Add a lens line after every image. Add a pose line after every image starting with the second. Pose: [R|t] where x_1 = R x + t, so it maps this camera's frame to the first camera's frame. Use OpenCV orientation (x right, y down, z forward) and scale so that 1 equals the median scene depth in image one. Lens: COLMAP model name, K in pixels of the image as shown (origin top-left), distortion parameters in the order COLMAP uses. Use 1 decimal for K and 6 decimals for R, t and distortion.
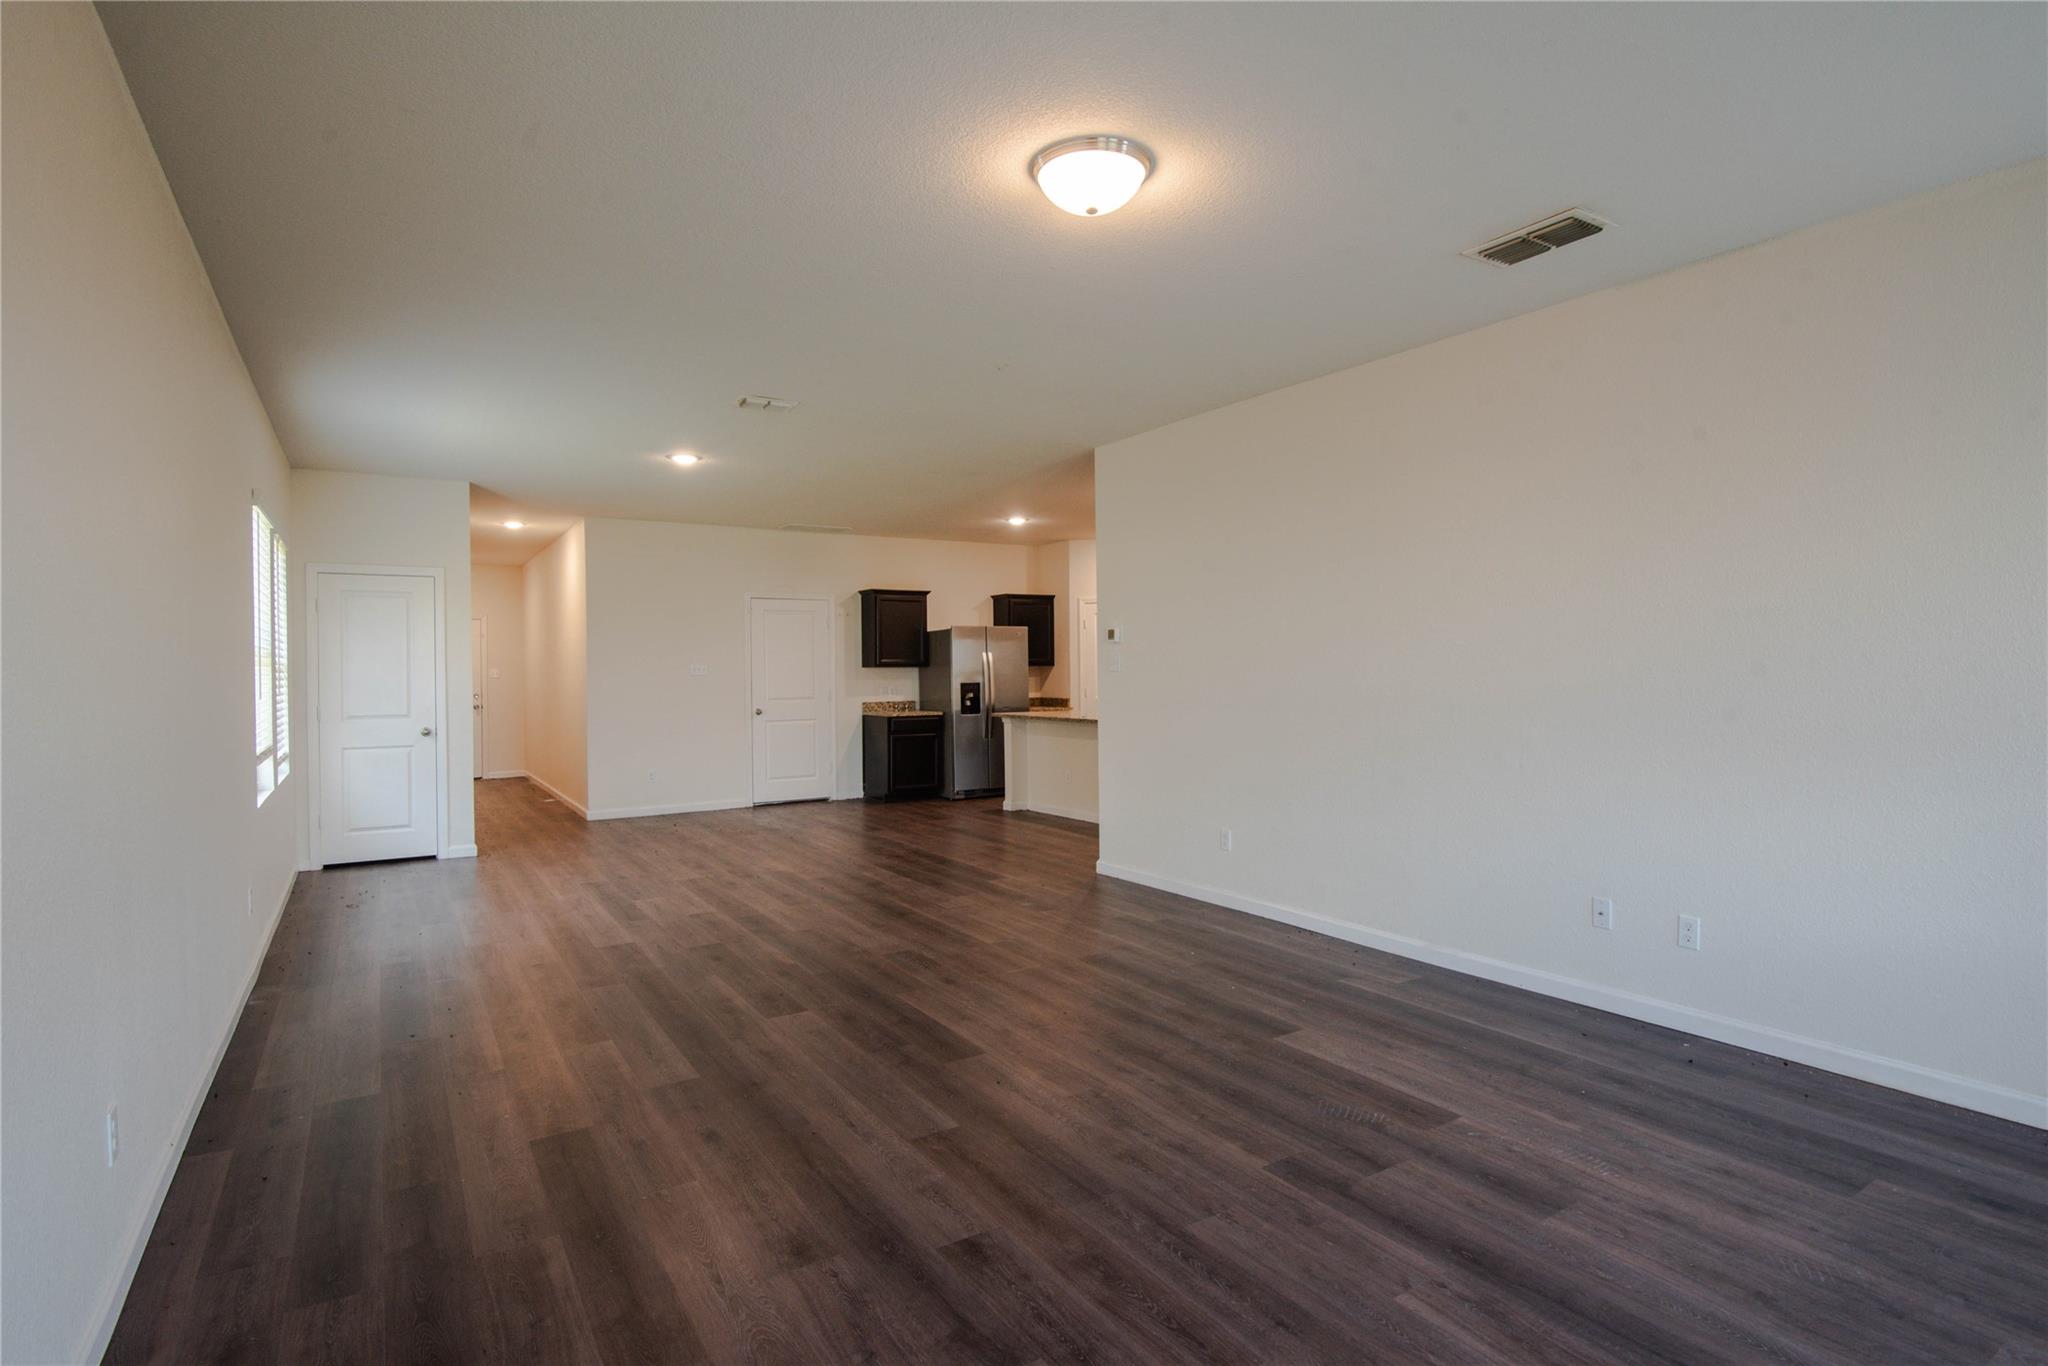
lens RADIAL K [[1019.7, 0, 1022.0], [0, 1019.7, 671.5], [0, 0, 1]] dist [-0.020603, -0.001228]
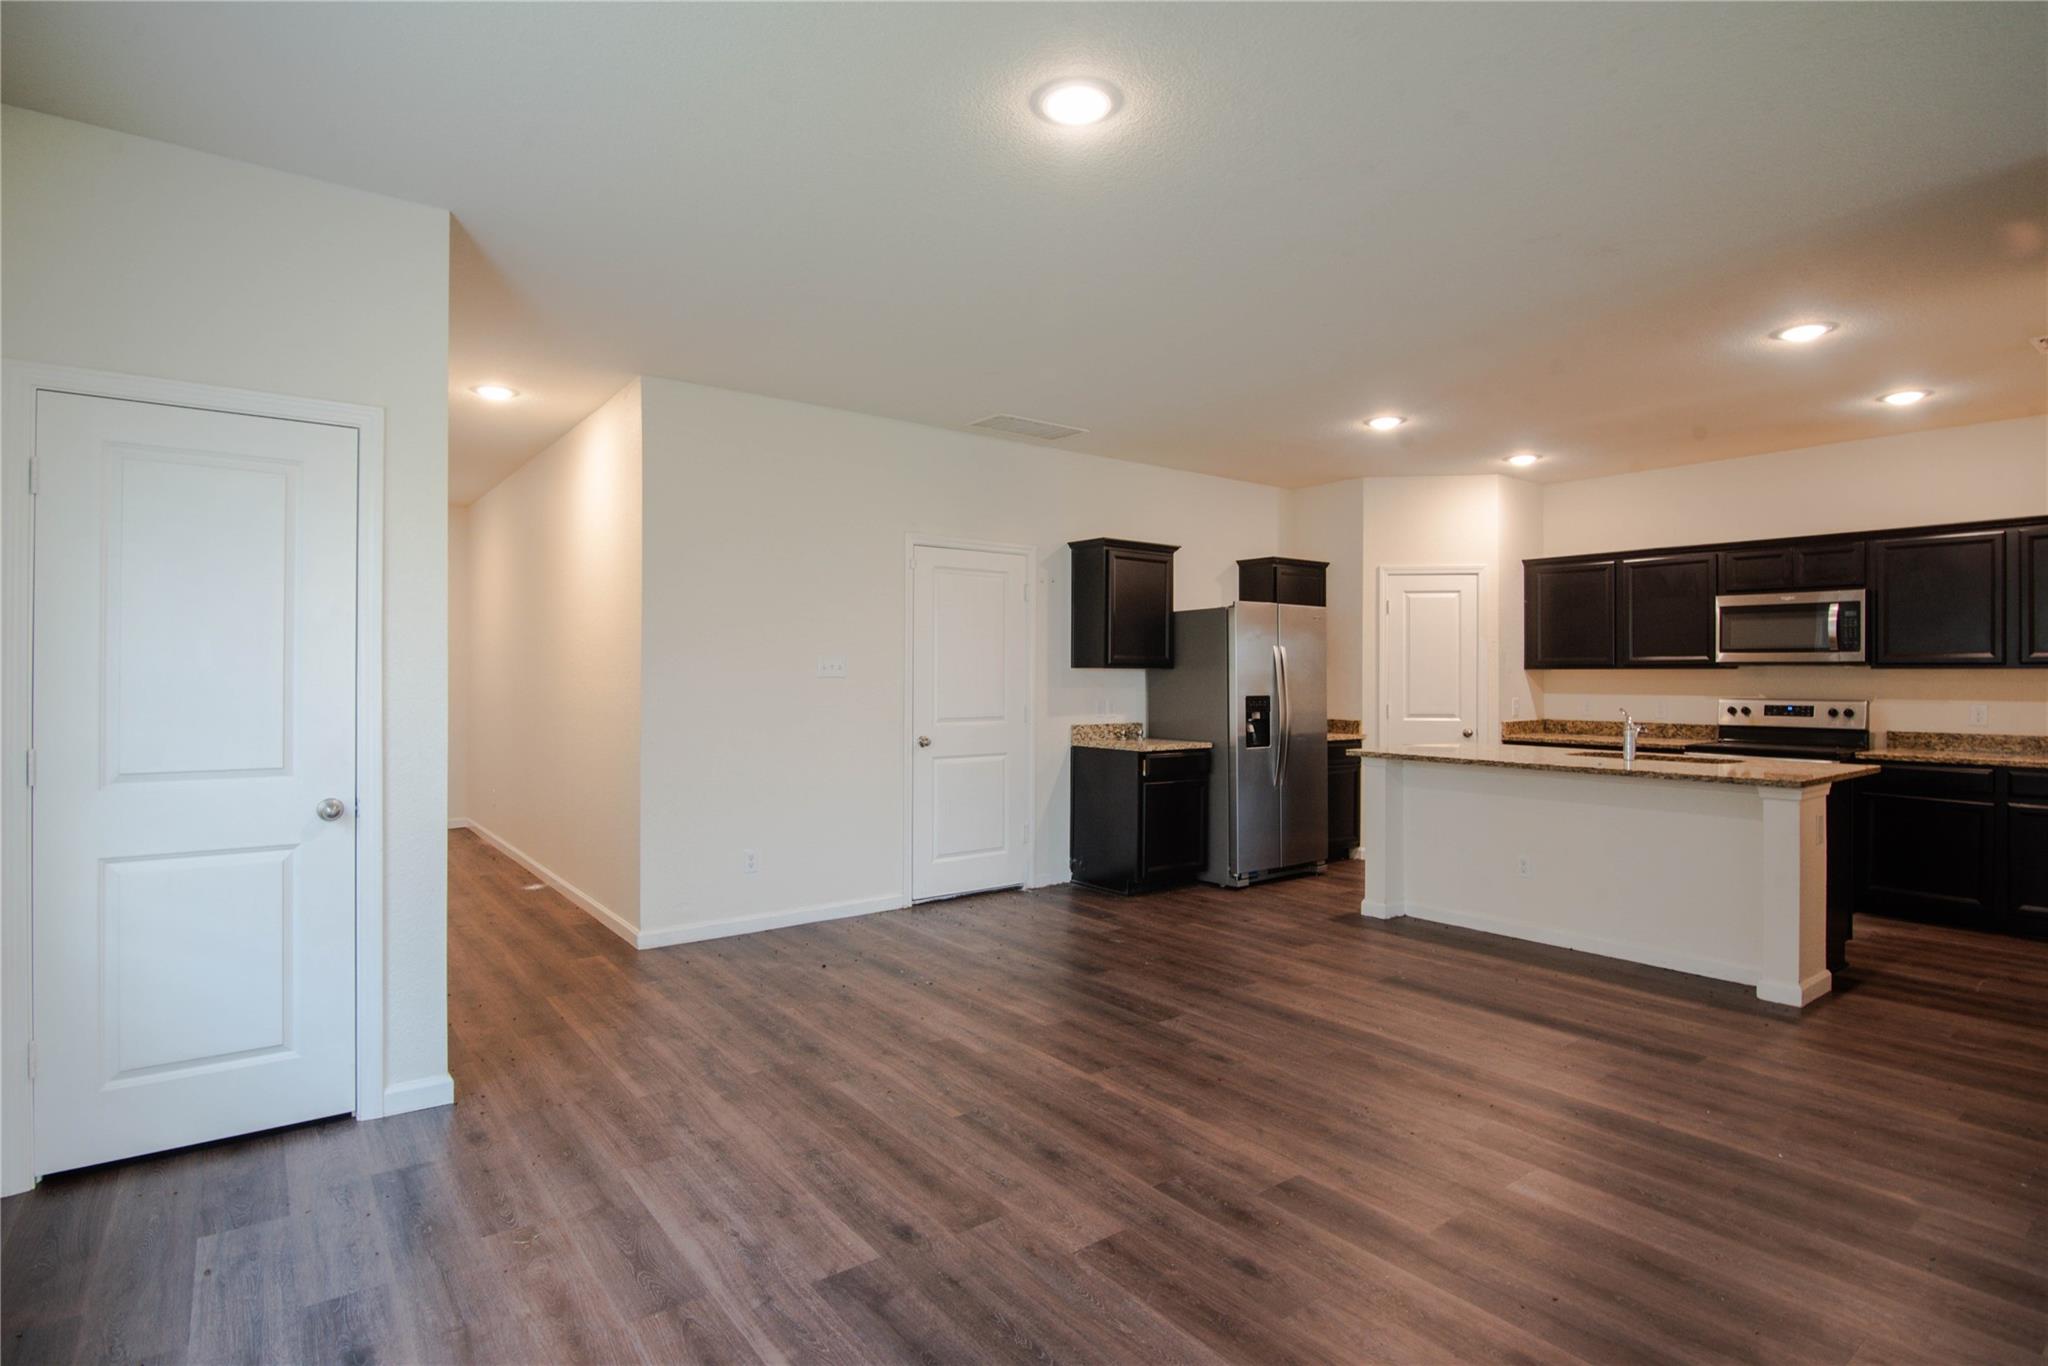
lens RADIAL K [[1026.9, 0, 1020.4], [0, 1026.9, 671.1], [0, 0, 1]] dist [-0.019787, 0.000151]
pose [[0.996309, 0.014594, 0.084590, -0.244183], [-0.014117, 0.999881, -0.006235, 0.002156], [-0.084670, 0.005018, 0.996396, 0.399576]]
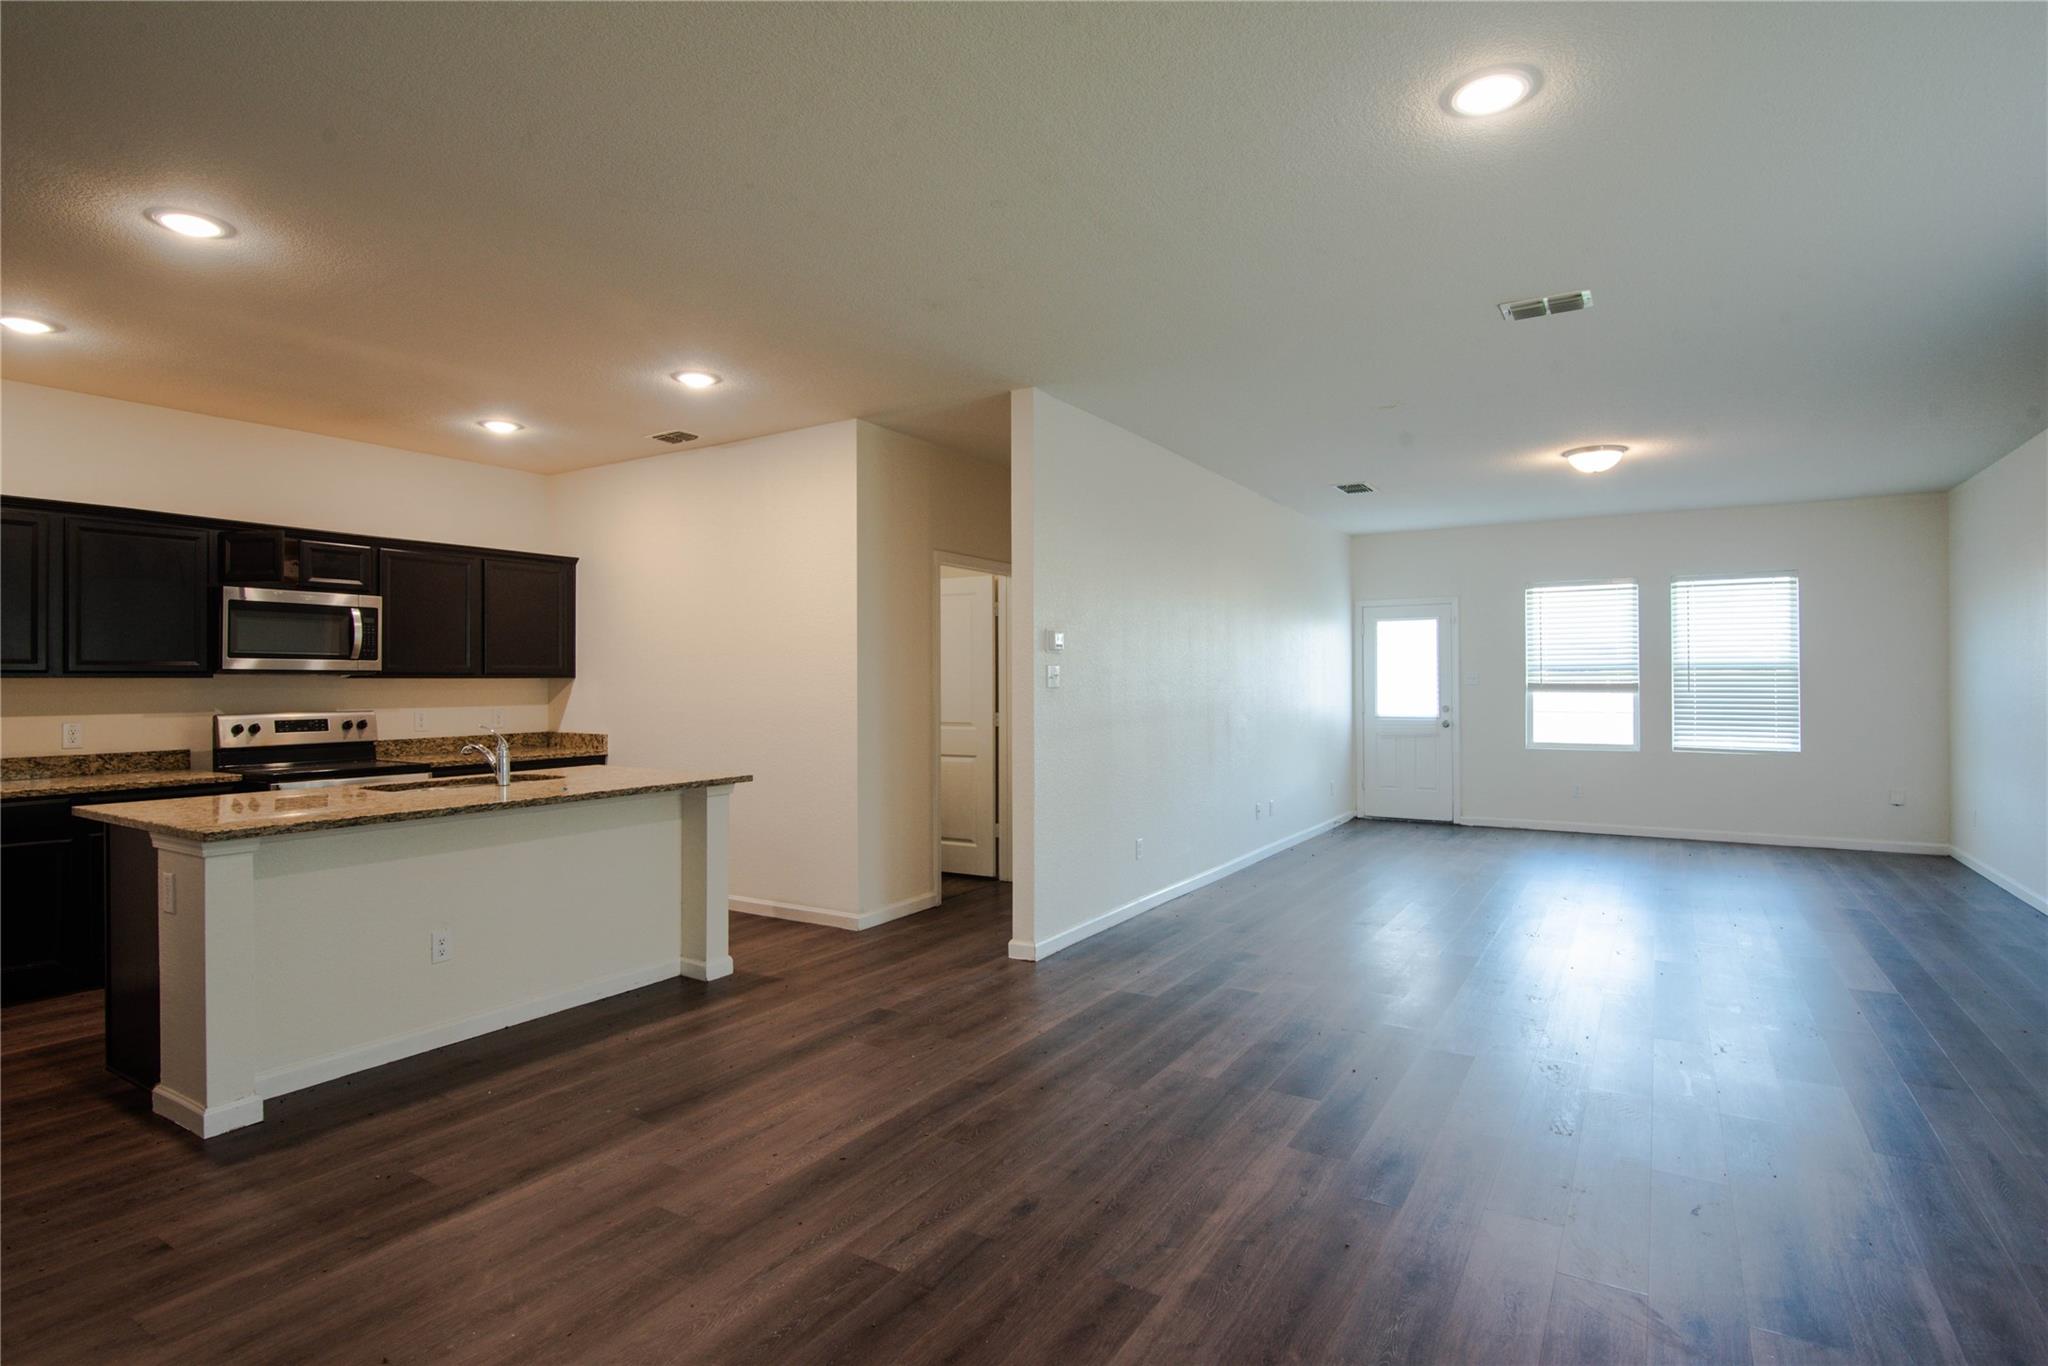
lens RADIAL K [[1026.9, 0, 1020.4], [0, 1026.9, 671.1], [0, 0, 1]] dist [-0.019787, 0.000151]
pose [[-0.430666, 0.022856, 0.902222, -0.373491], [0.012279, 0.999735, -0.019465, 0.001984], [-0.902428, 0.002696, -0.430832, 0.838404]]
